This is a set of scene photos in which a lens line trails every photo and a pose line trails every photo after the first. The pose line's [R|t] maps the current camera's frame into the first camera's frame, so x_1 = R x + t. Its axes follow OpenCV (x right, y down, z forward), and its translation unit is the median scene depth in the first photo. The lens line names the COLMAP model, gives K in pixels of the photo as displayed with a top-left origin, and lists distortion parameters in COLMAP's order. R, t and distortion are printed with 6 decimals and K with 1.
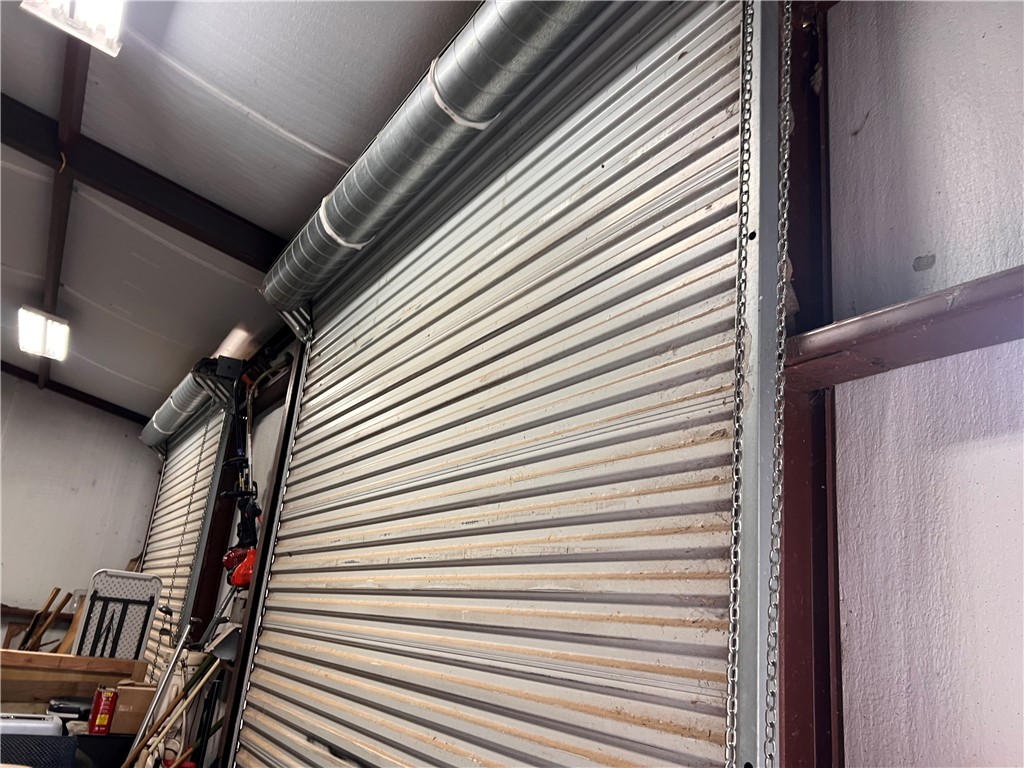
lens RADIAL K [[773.0, 0, 512.4], [0, 773.0, 372.9], [0, 0, 1]] dist [0.036070, -0.056377]
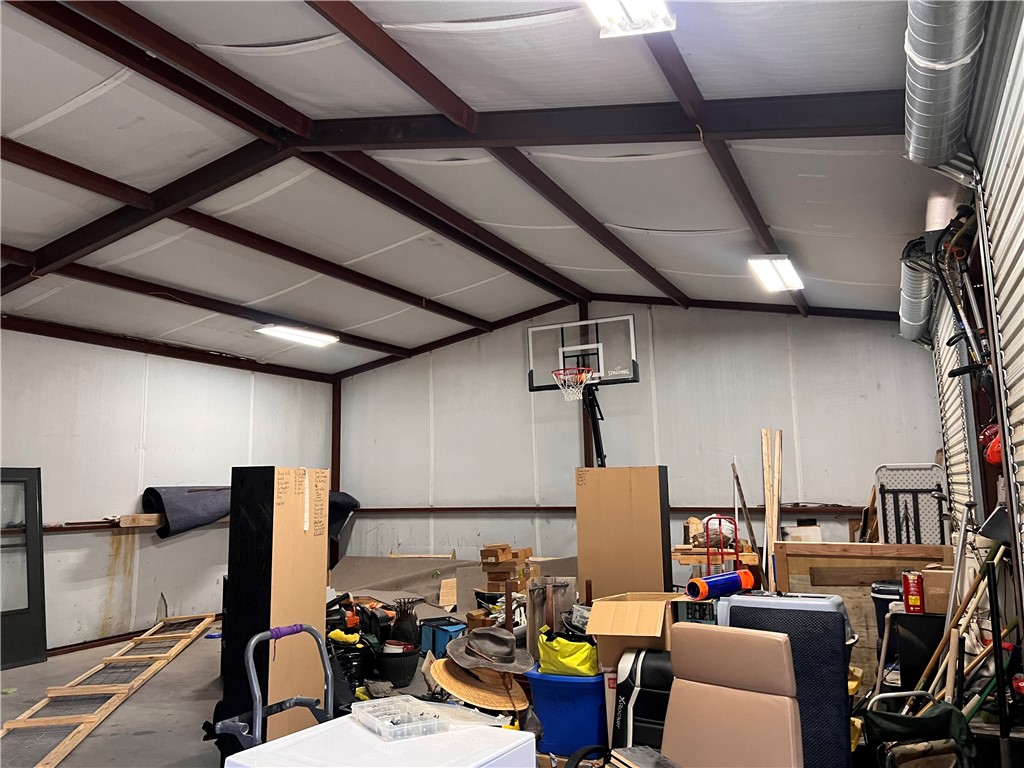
lens RADIAL K [[763.9, 0, 510.7], [0, 763.9, 378.2], [0, 0, 1]] dist [0.034162, -0.045068]
pose [[0.517817, -0.223987, -0.825648, 0.104877], [0.332360, 0.941976, -0.047100, 0.024107], [0.788290, -0.250023, 0.562216, 0.045673]]
